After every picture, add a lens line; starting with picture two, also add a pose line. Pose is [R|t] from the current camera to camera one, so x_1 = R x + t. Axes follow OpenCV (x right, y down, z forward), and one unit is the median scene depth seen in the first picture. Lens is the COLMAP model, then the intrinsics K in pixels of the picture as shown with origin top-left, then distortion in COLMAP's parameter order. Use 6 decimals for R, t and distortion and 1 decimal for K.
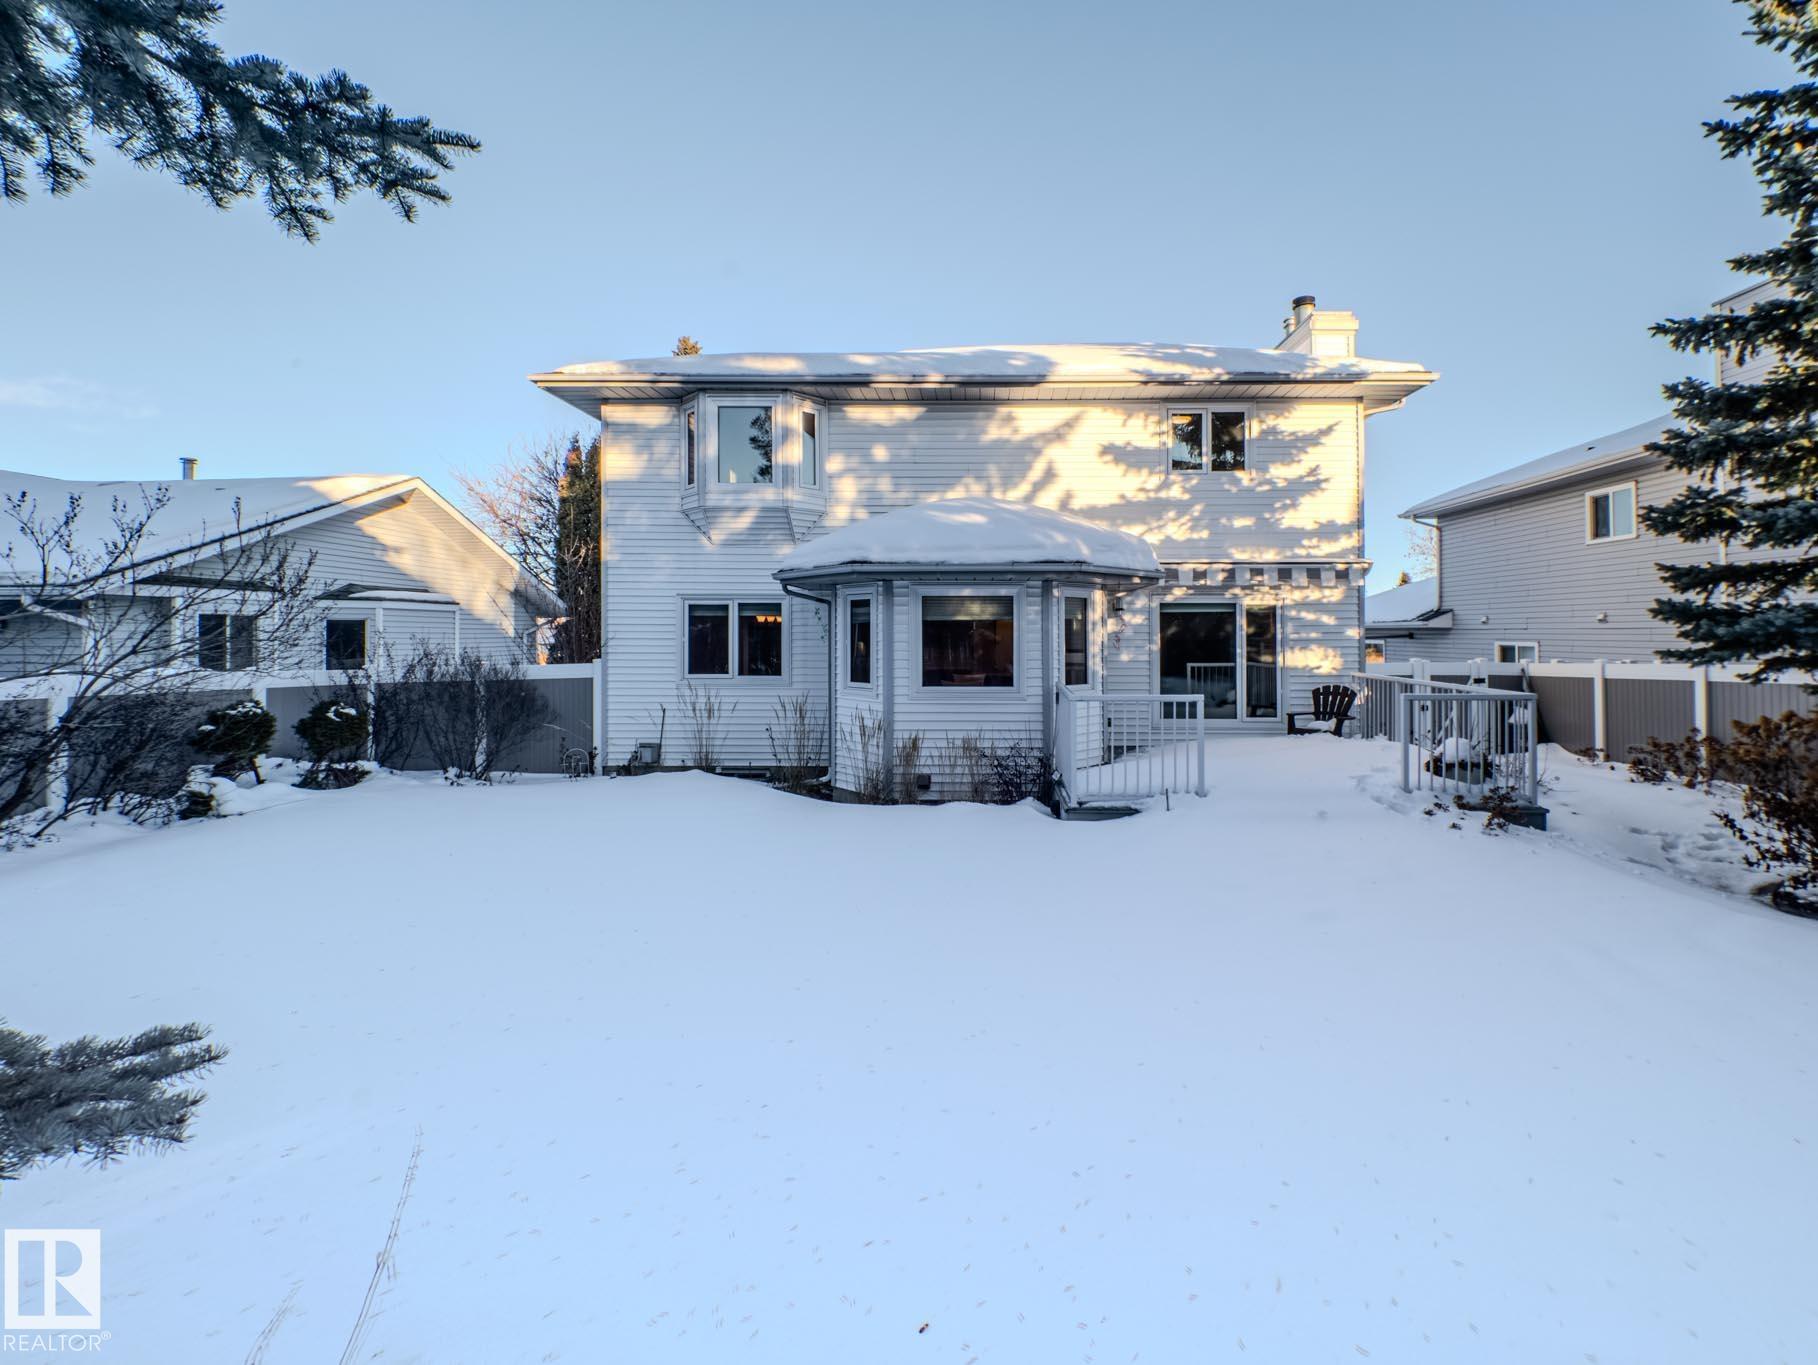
lens RADIAL K [[786.0, 0, 954.8], [0, 786.0, 631.3], [0, 0, 1]] dist [-0.013104, -0.002308]
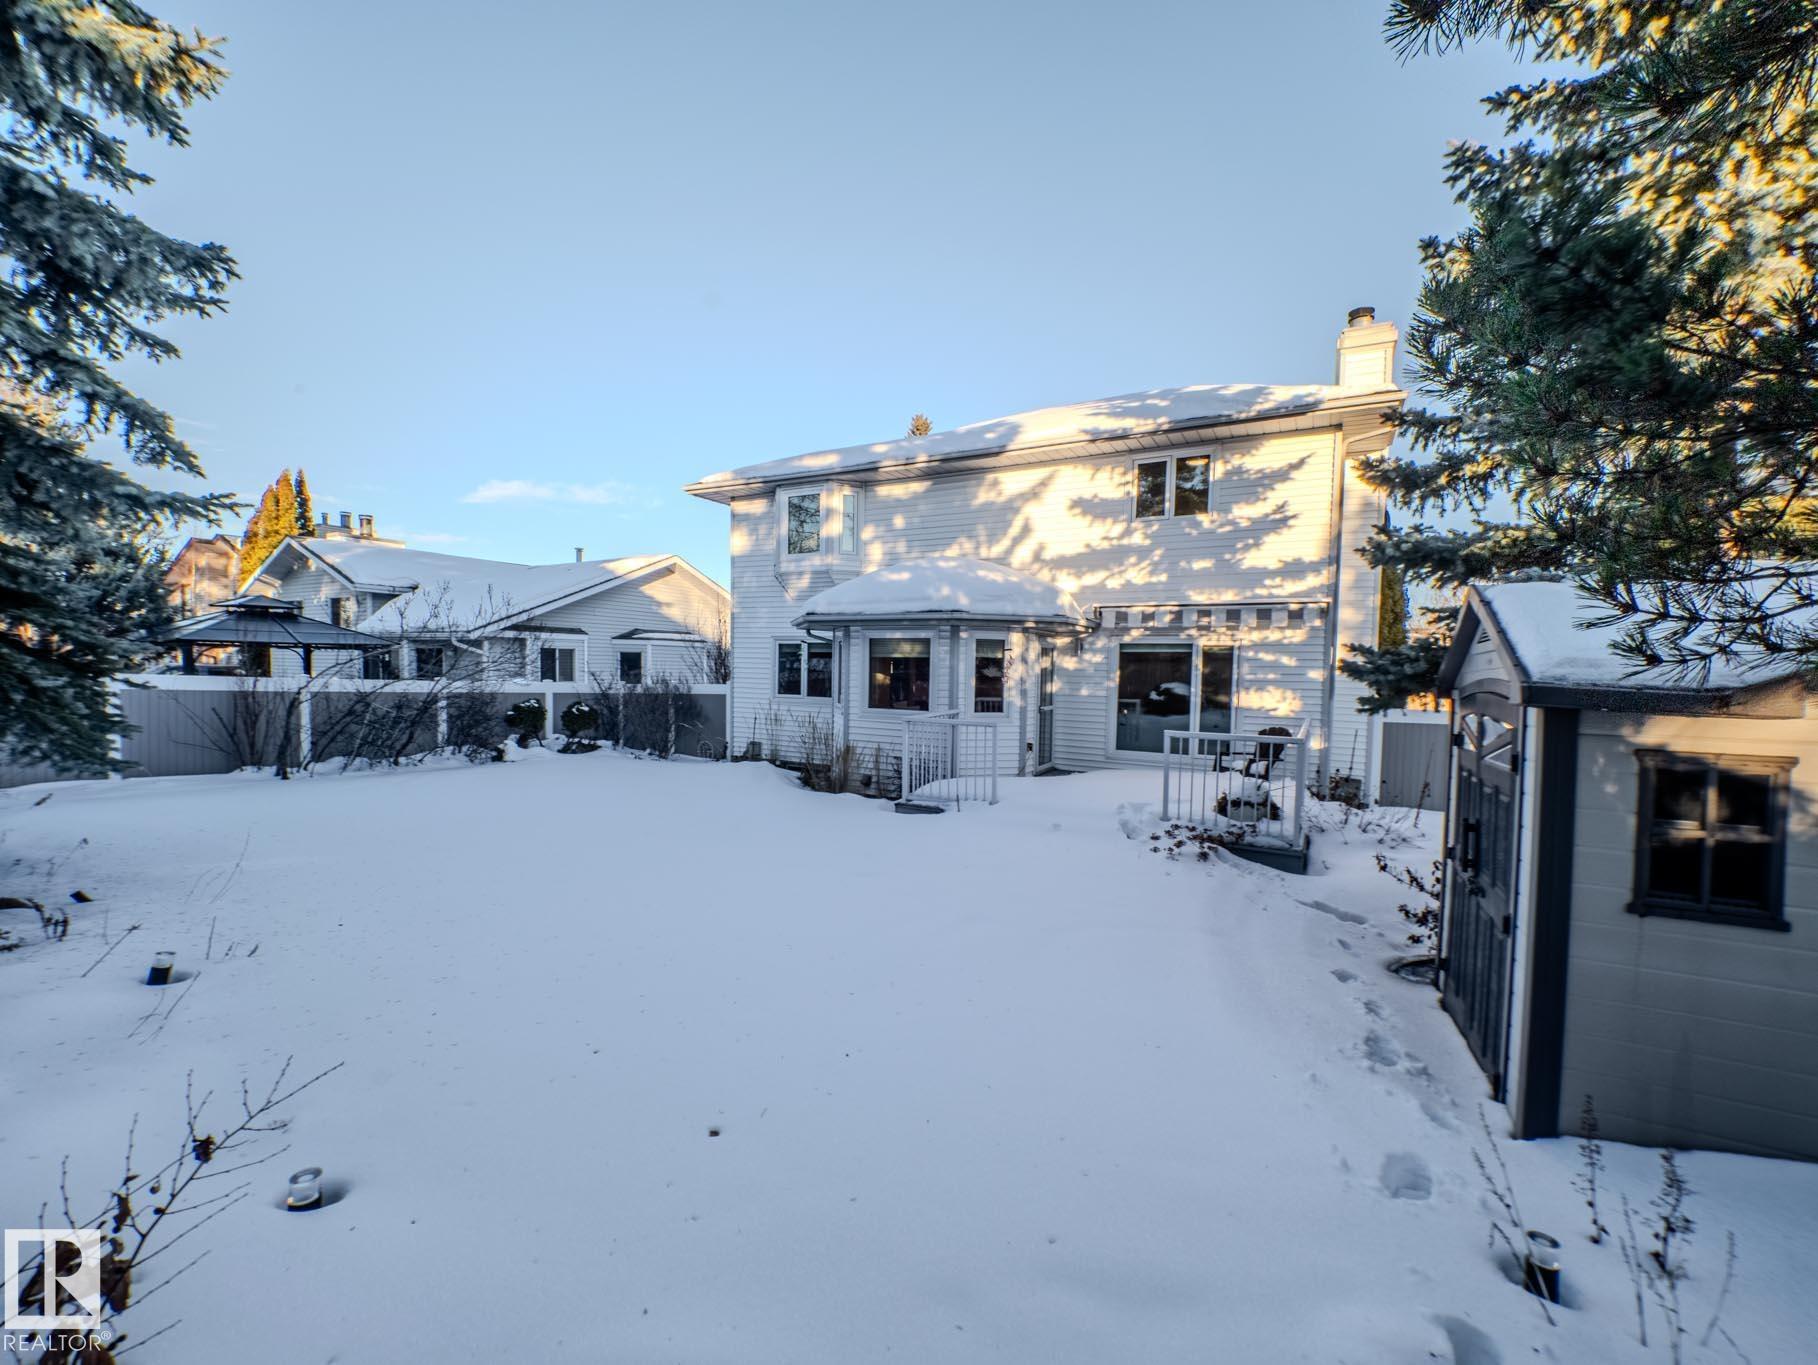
lens RADIAL K [[738.6, 0, 888.5], [0, 738.6, 704.5], [0, 0, 1]] dist [-0.005992, -0.003043]
pose [[0.877003, 0.042431, -0.478609, 0.477478], [-0.016624, 0.998176, 0.058031, -0.005662], [0.480198, -0.042937, 0.876109, -0.047749]]
